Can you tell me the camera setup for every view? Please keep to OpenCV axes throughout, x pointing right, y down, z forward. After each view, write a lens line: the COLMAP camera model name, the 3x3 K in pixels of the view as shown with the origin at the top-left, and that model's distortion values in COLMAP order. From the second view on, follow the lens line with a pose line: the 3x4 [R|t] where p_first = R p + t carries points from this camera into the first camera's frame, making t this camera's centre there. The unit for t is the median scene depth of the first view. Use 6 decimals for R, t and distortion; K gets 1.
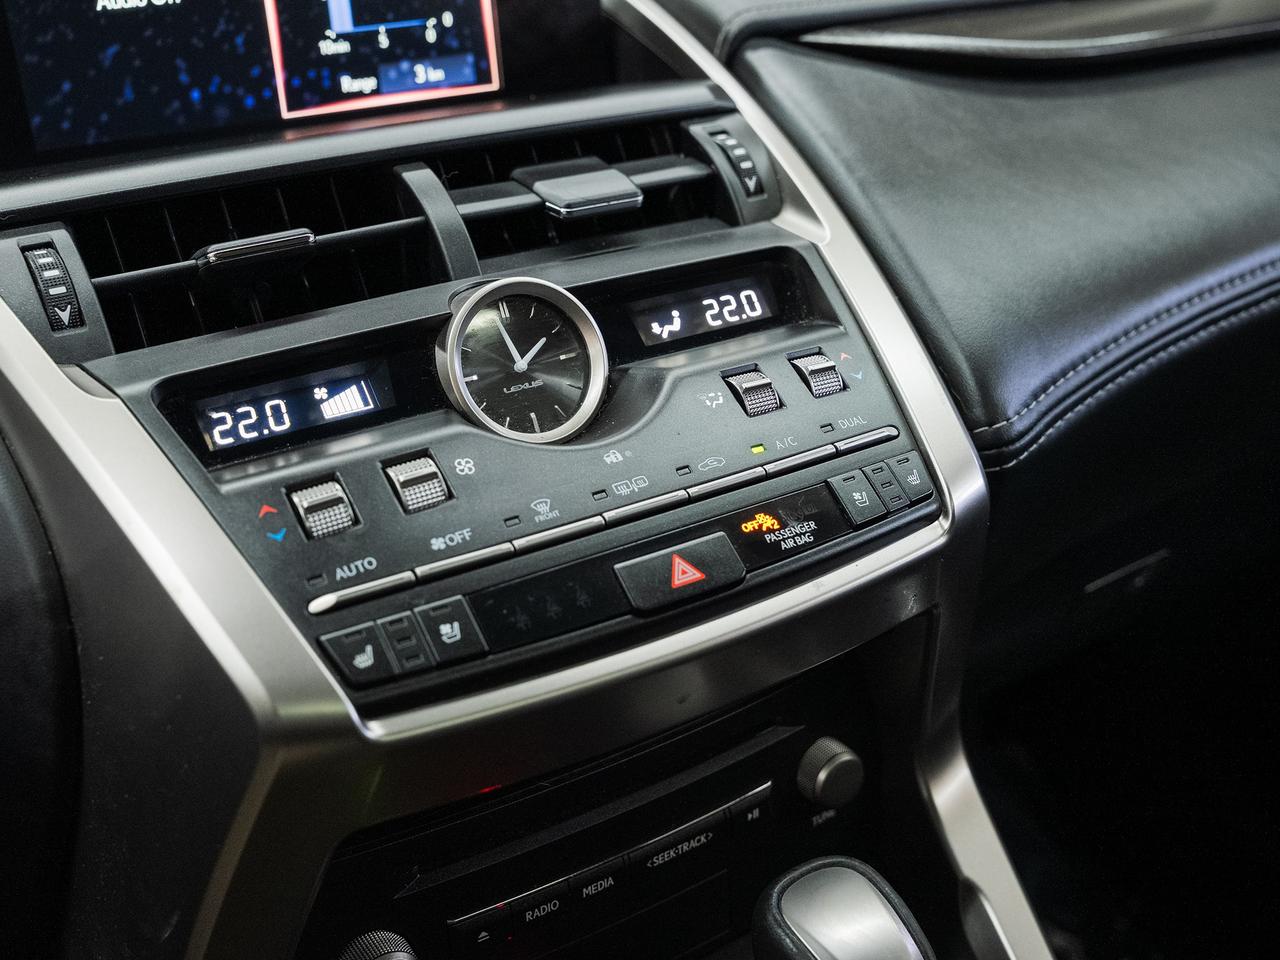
lens RADIAL K [[1469.6, 0, 651.3], [0, 1469.6, 472.3], [0, 0, 1]] dist [-0.011332, 0.000000]
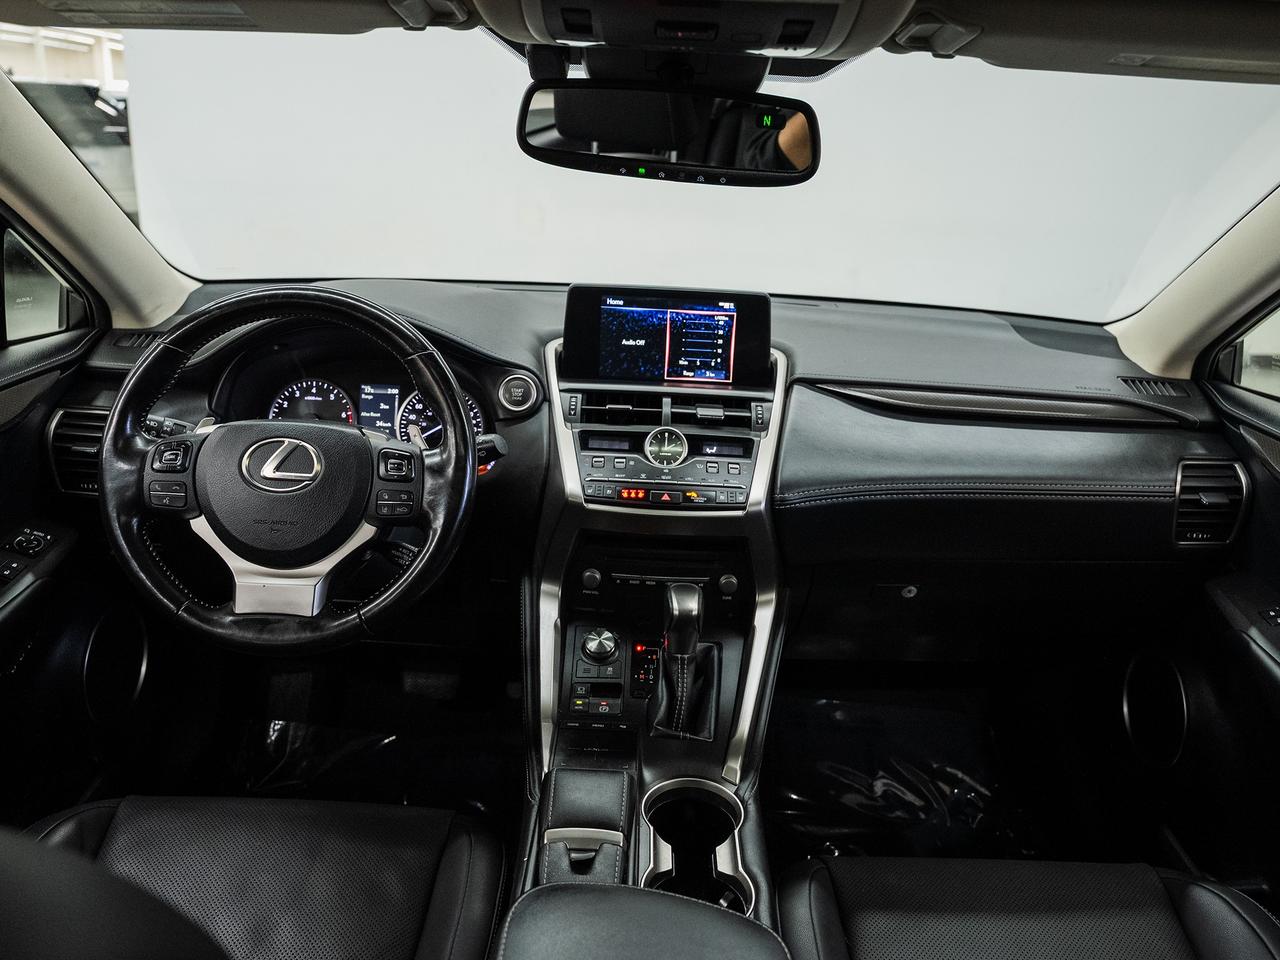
lens RADIAL K [[946.0, 0, 640.0], [0, 946.0, 485.4], [0, 0, 1]] dist [0.010248, 0.002588]
pose [[0.832789, 0.241263, -0.498252, 1.102046], [-0.293159, 0.955676, -0.027236, 0.109007], [0.469597, 0.168749, 0.866604, -1.201179]]
